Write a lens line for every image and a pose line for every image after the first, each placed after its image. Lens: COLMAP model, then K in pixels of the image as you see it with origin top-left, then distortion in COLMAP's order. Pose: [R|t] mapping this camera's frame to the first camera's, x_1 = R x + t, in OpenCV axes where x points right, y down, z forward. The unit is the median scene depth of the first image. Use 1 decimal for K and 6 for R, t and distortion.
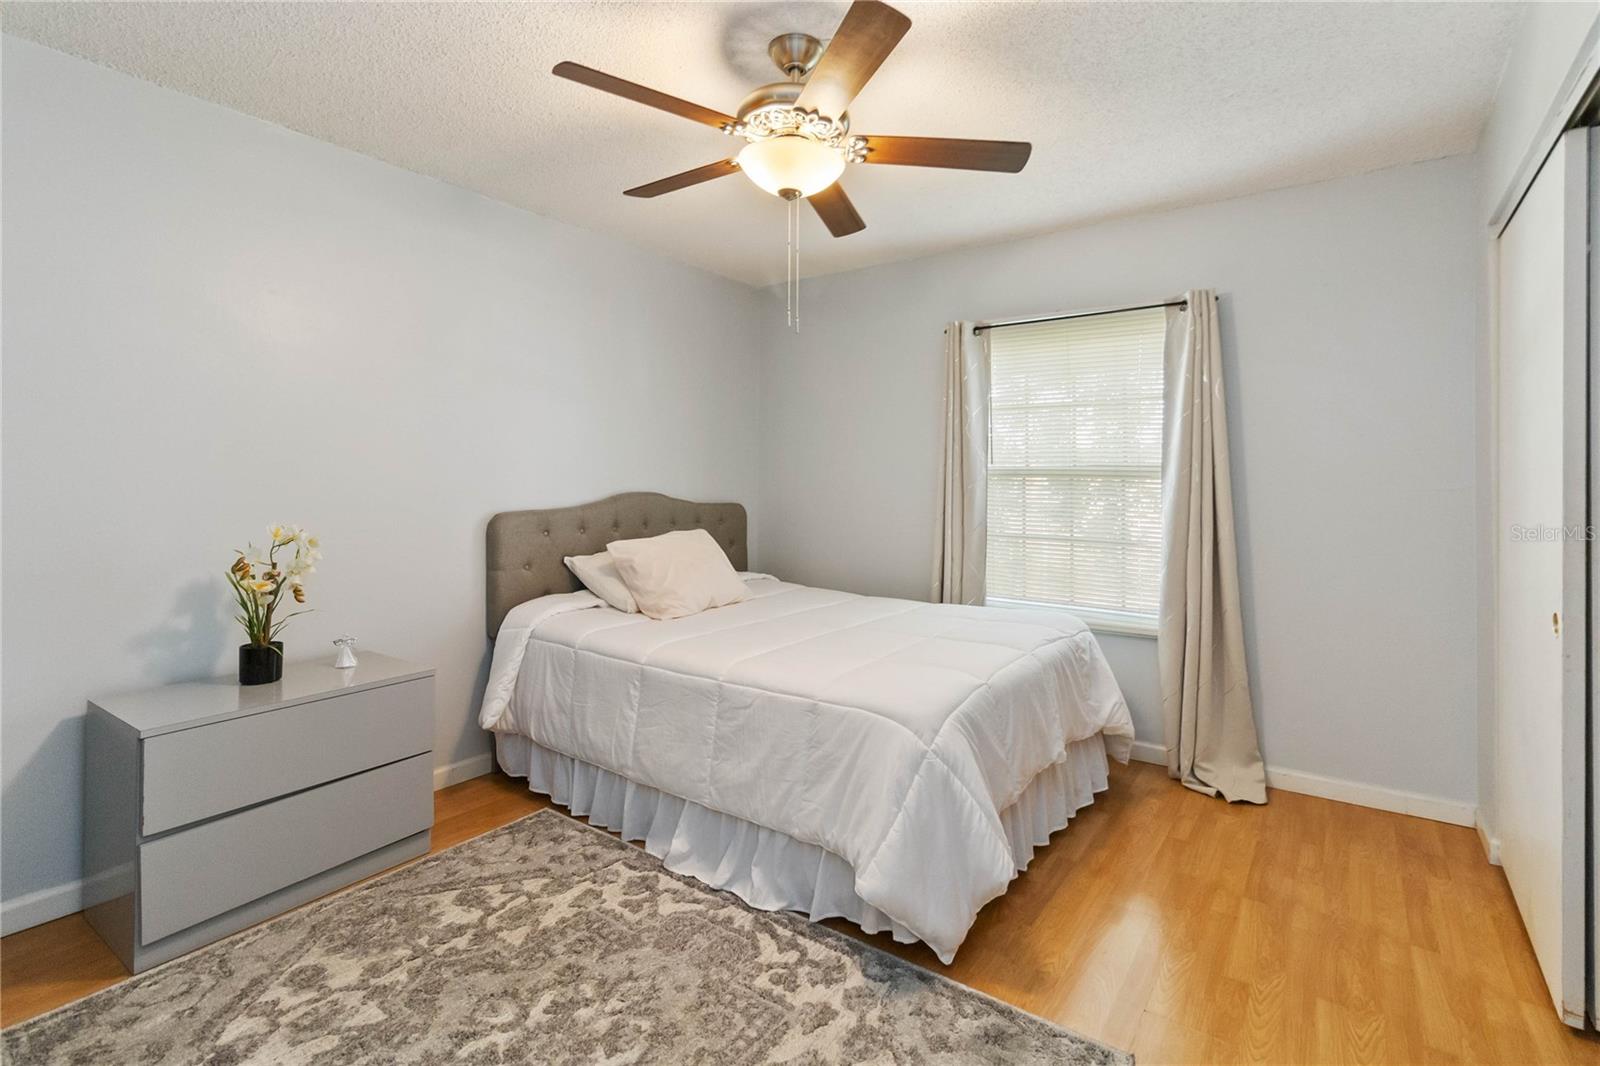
lens RADIAL K [[737.6, 0, 803.1], [0, 737.6, 493.0], [0, 0, 1]] dist [-0.000881, -0.000113]
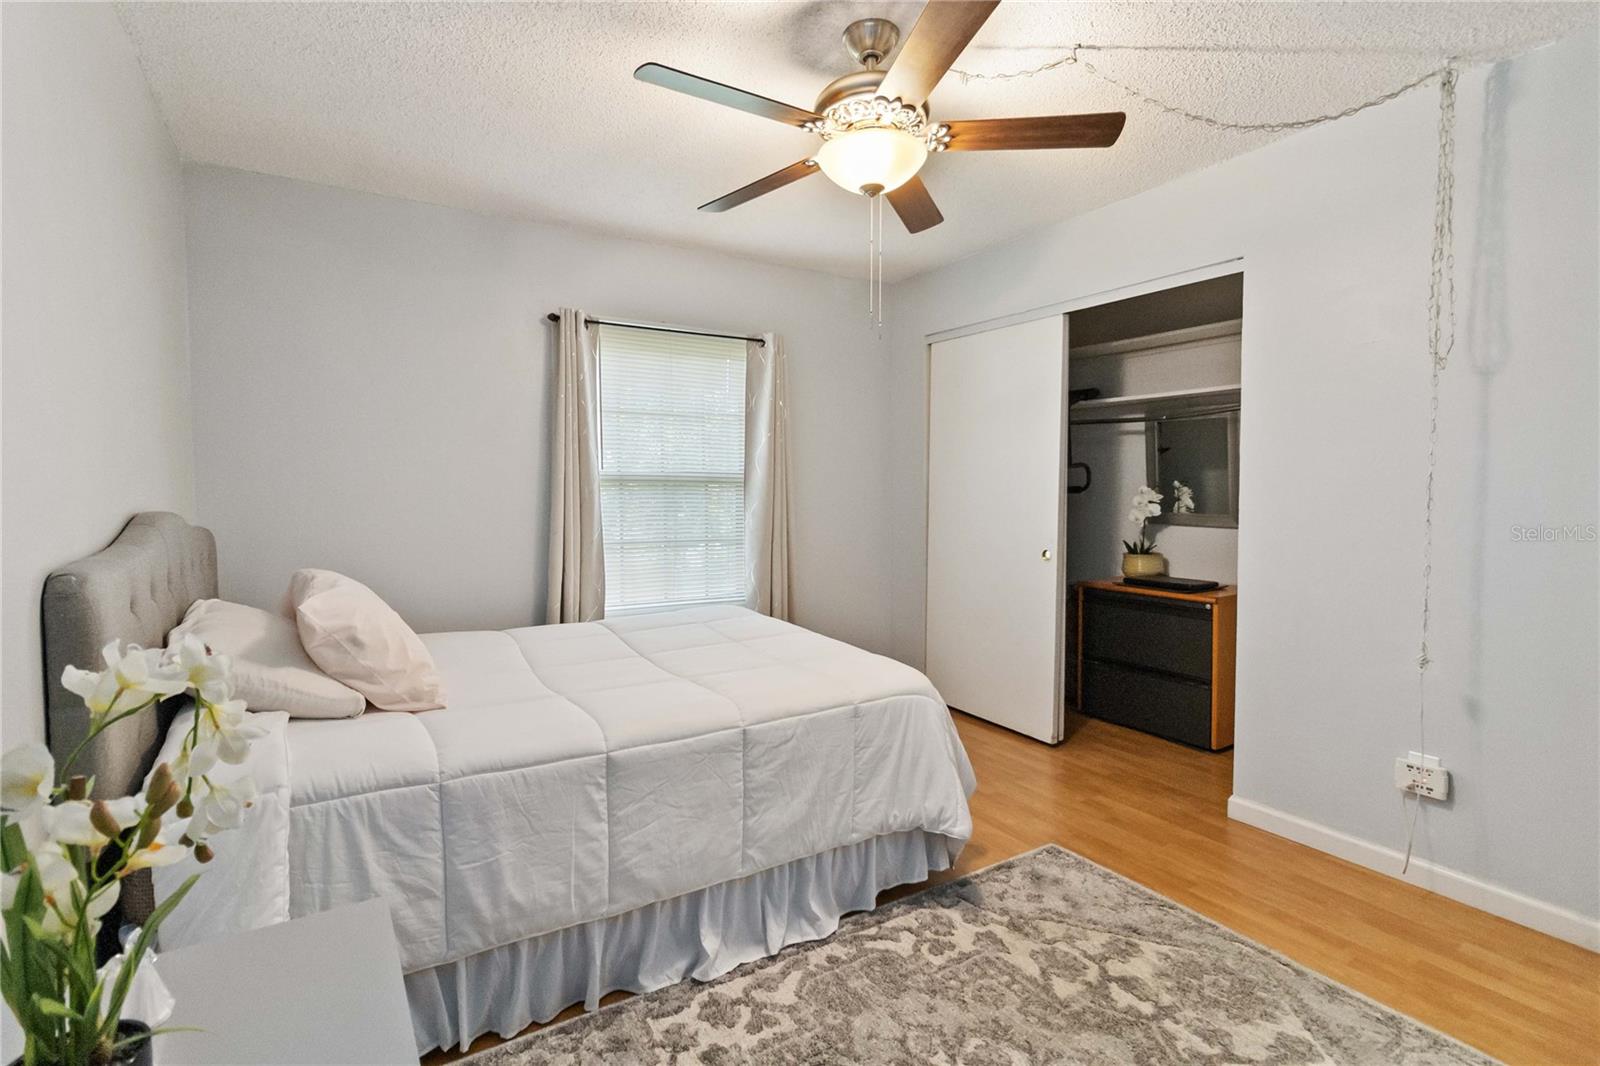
lens RADIAL K [[749.6, 0, 806.3], [0, 749.6, 533.3], [0, 0, 1]] dist [0.000854, 0.000370]
pose [[0.387398, -0.058257, 0.920070, -0.882253], [0.012639, 0.998243, 0.057886, -0.017314], [-0.921826, -0.010796, 0.387454, 0.610801]]
